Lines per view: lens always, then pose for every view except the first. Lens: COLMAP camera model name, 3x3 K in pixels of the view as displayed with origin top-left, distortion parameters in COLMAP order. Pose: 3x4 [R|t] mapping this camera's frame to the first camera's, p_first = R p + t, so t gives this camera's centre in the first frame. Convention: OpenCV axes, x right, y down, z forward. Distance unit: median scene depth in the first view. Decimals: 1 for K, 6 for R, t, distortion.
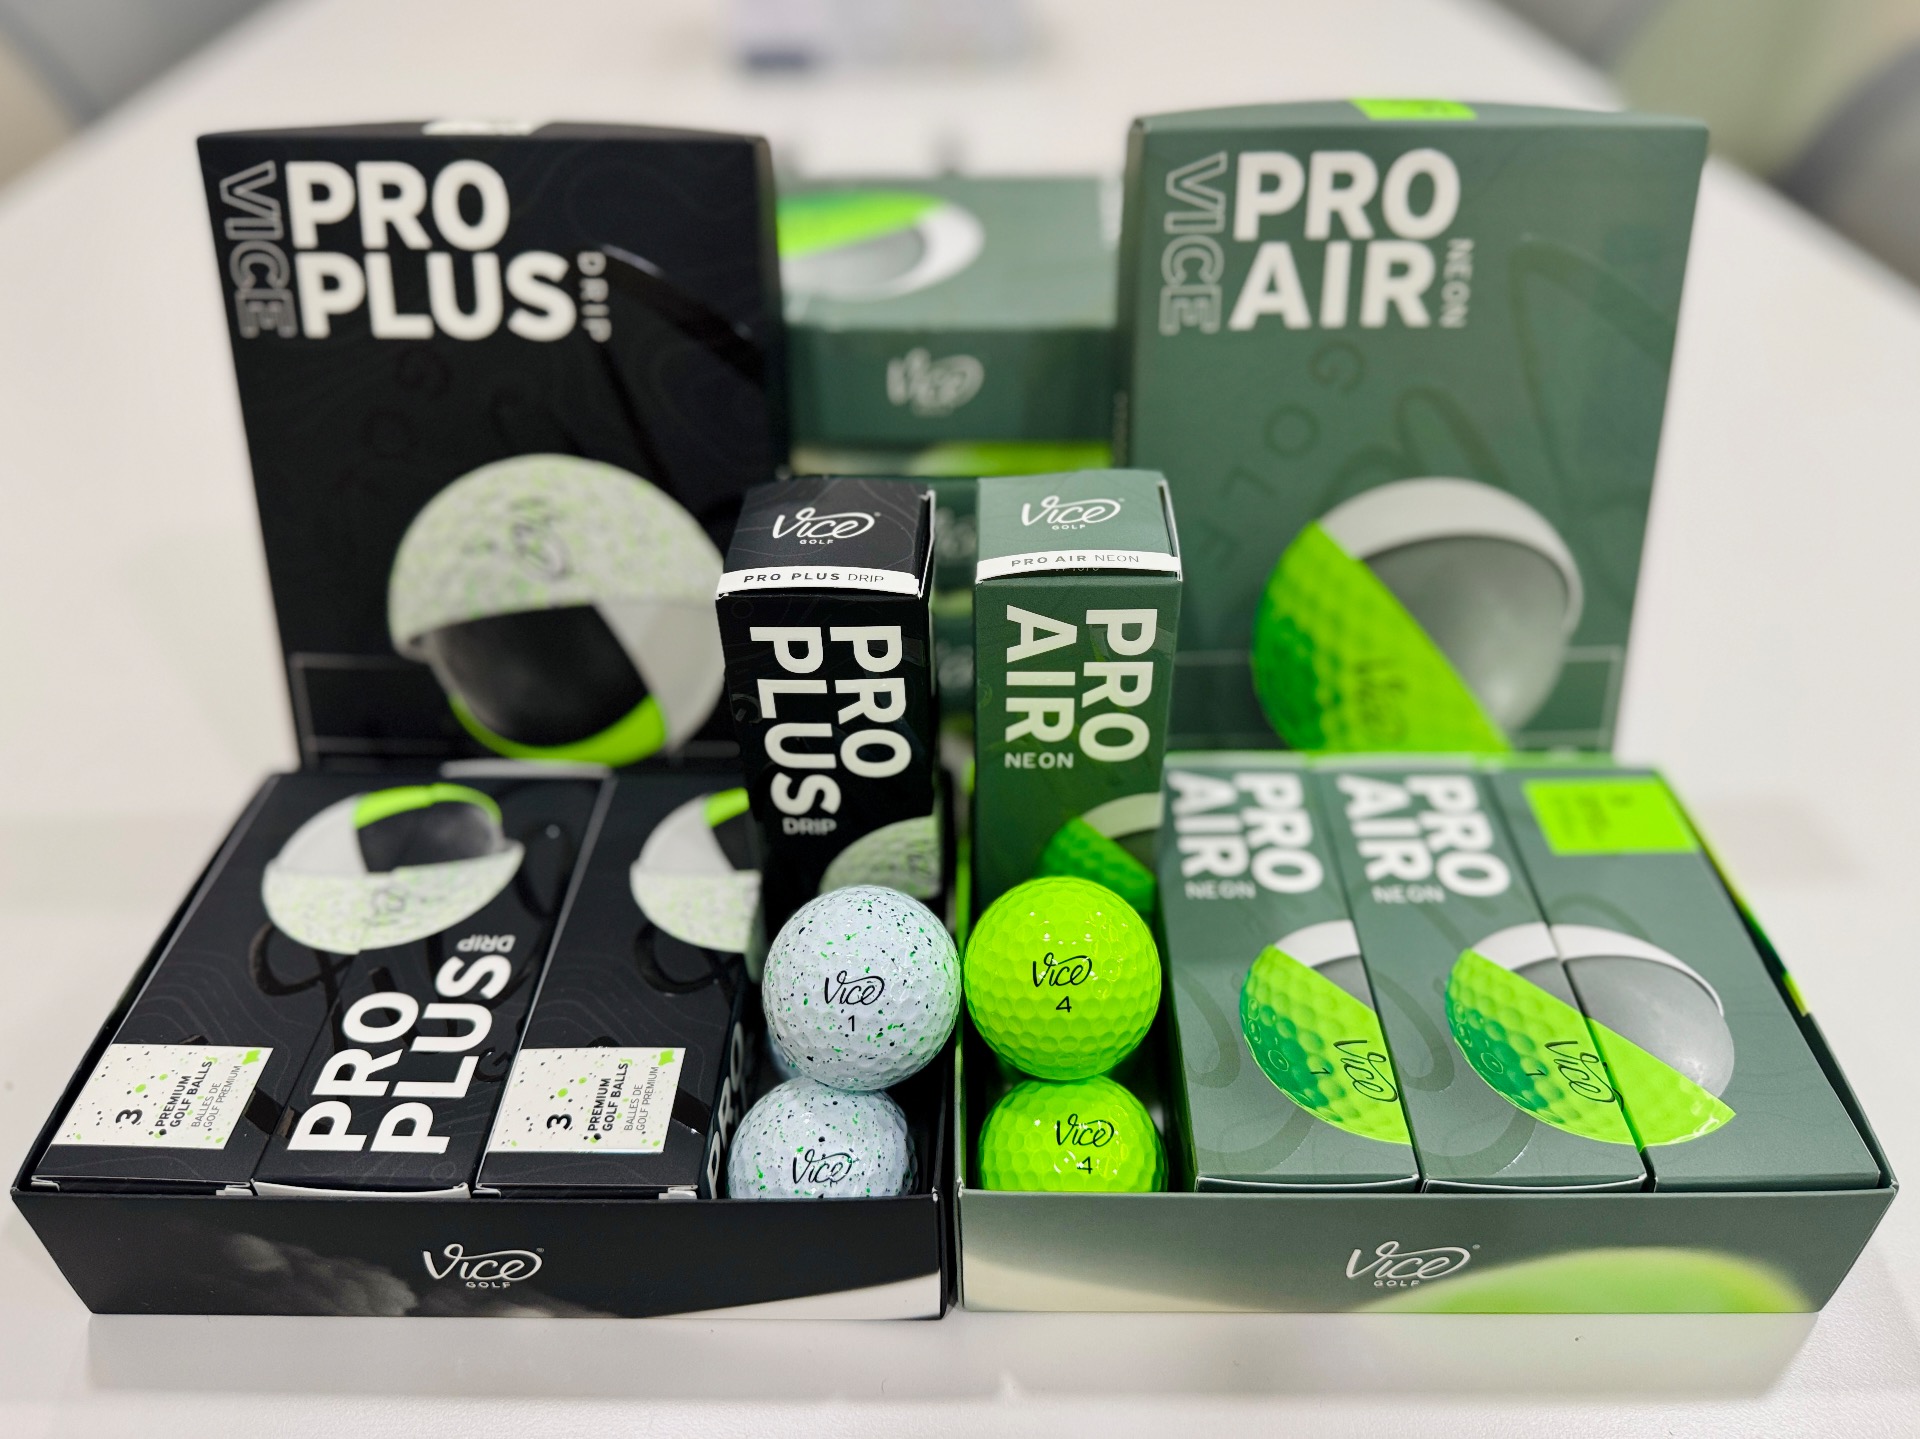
lens RADIAL K [[2078.3, 0, 960.0], [0, 2078.3, 719.5], [0, 0, 1]] dist [0.303855, 0.001786]
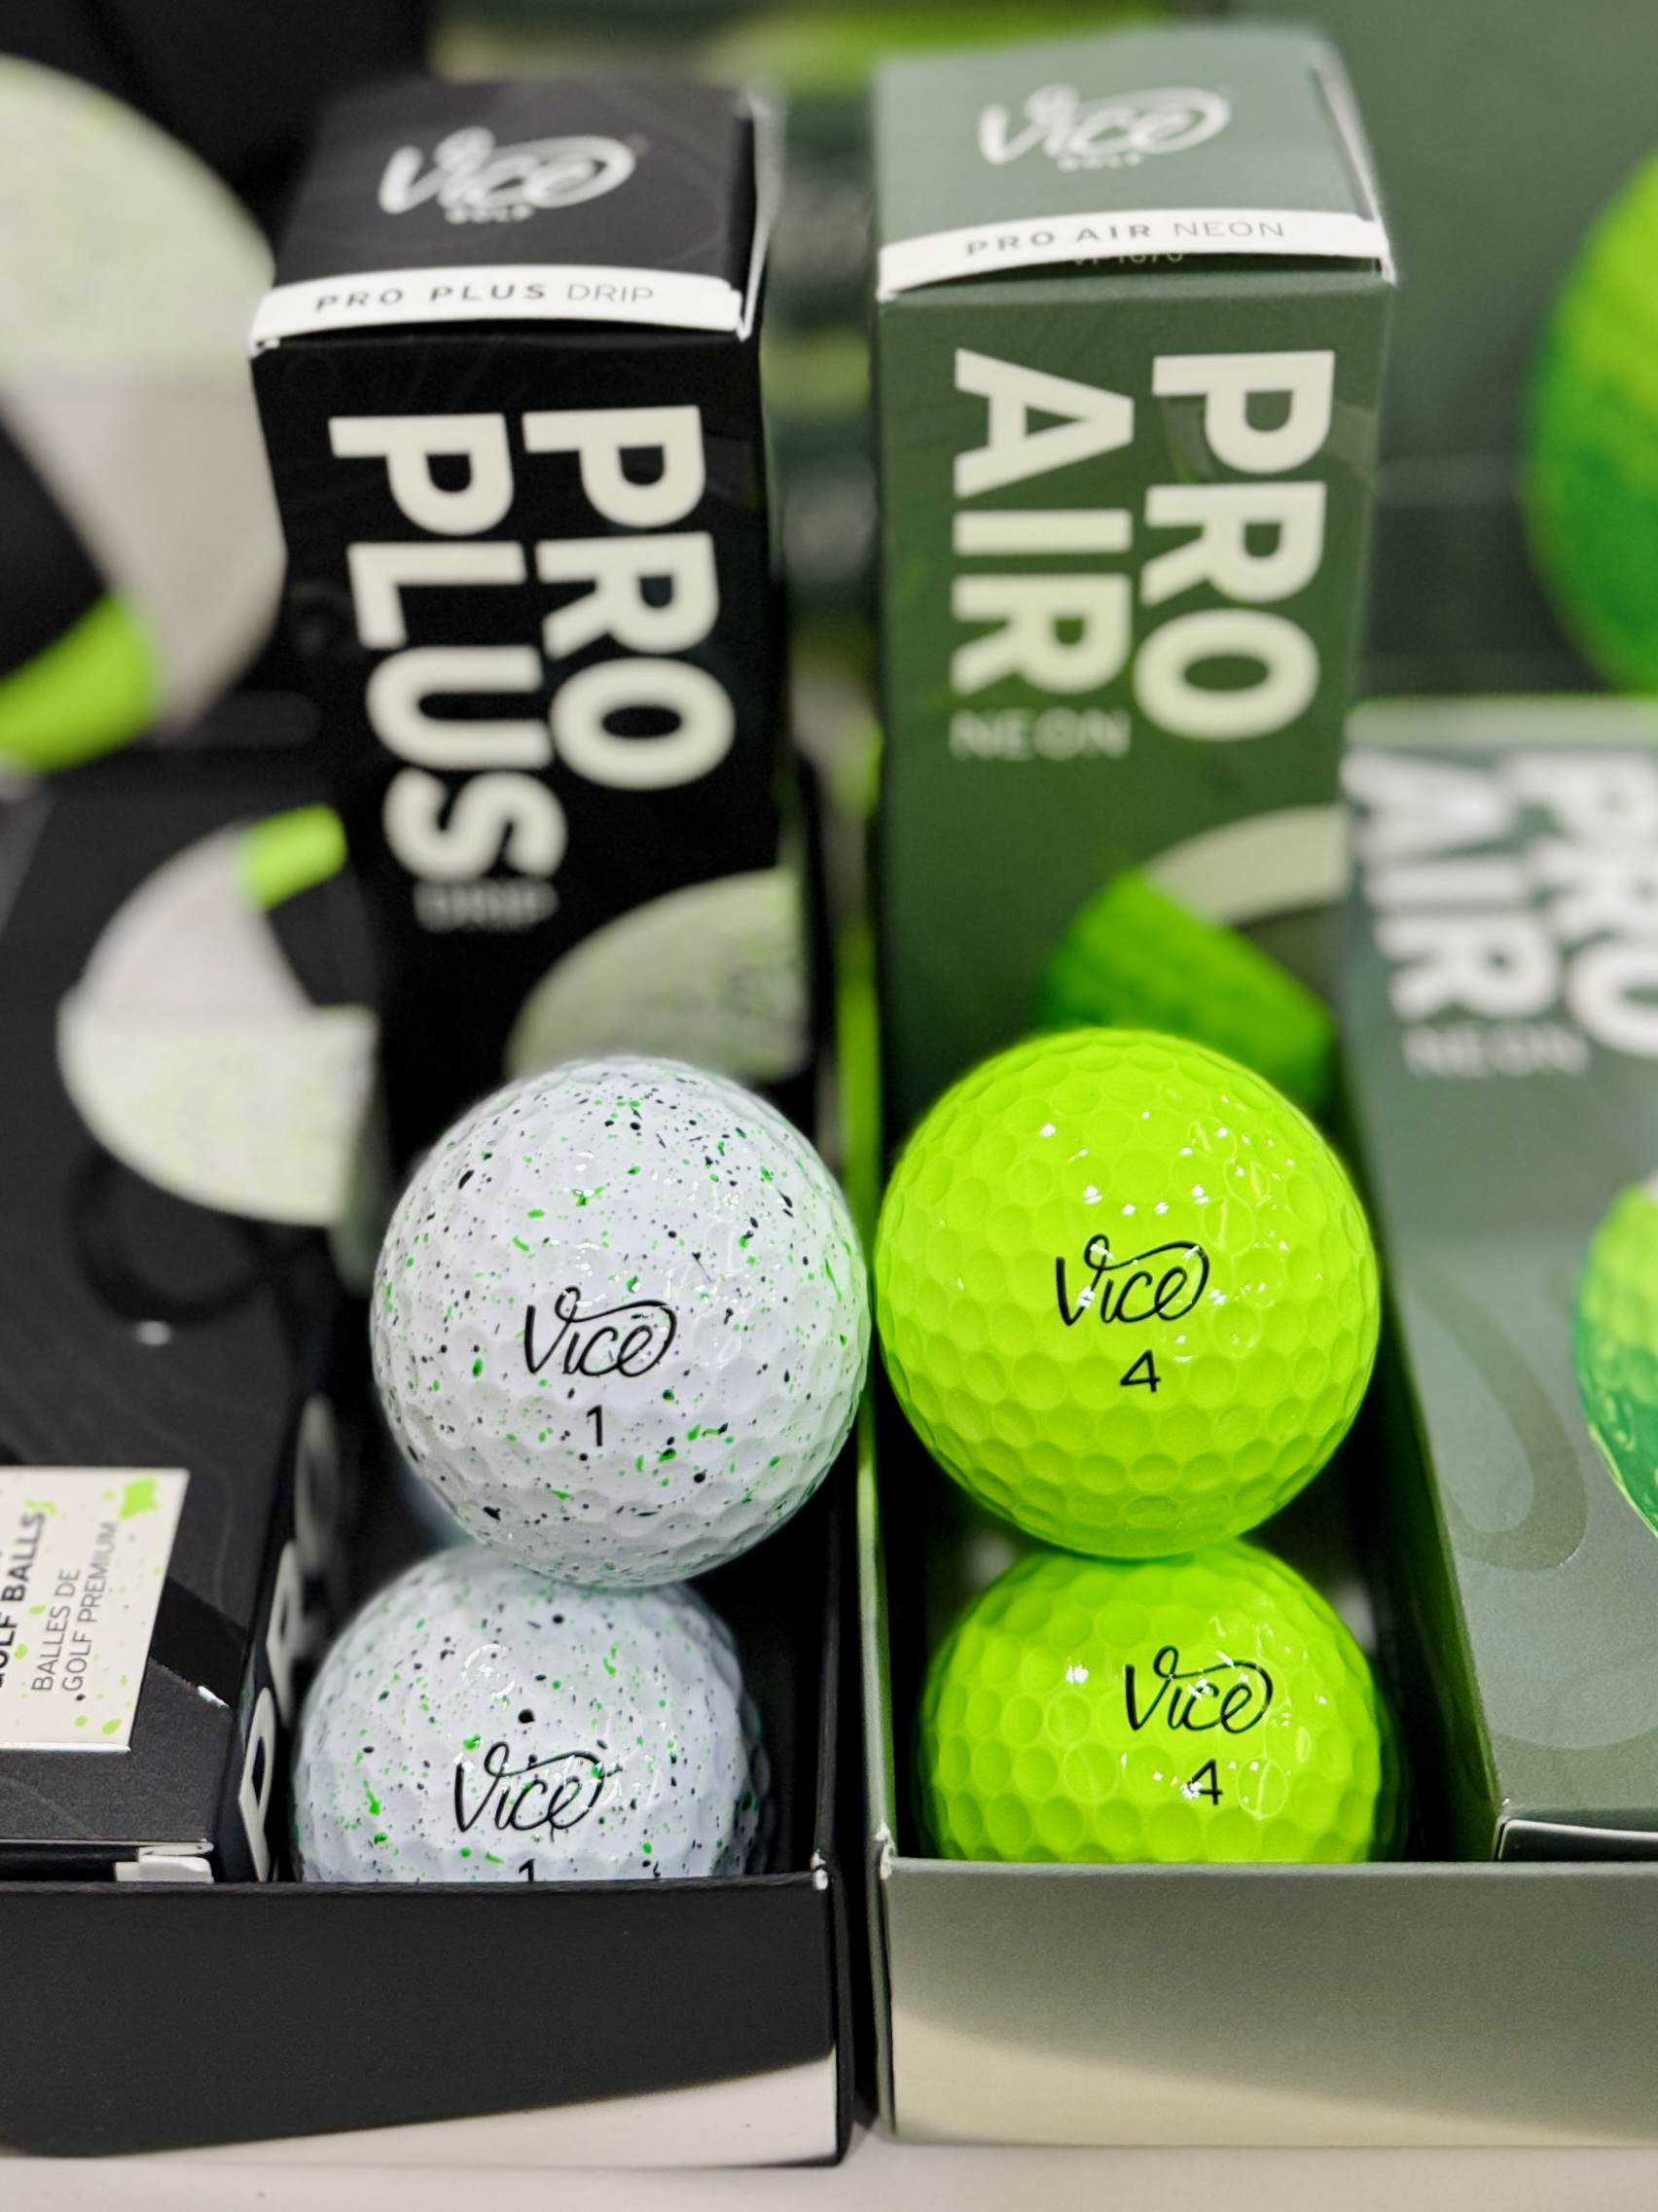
lens RADIAL K [[2907.0, 0, 662.3], [0, 2907.0, 1105.6], [0, 0, 1]] dist [0.008582, -0.026693]
pose [[0.999363, -0.011847, -0.033675, -0.019182], [0.016810, 0.988366, 0.151163, 0.004253], [0.031492, -0.151633, 0.987935, 0.450108]]
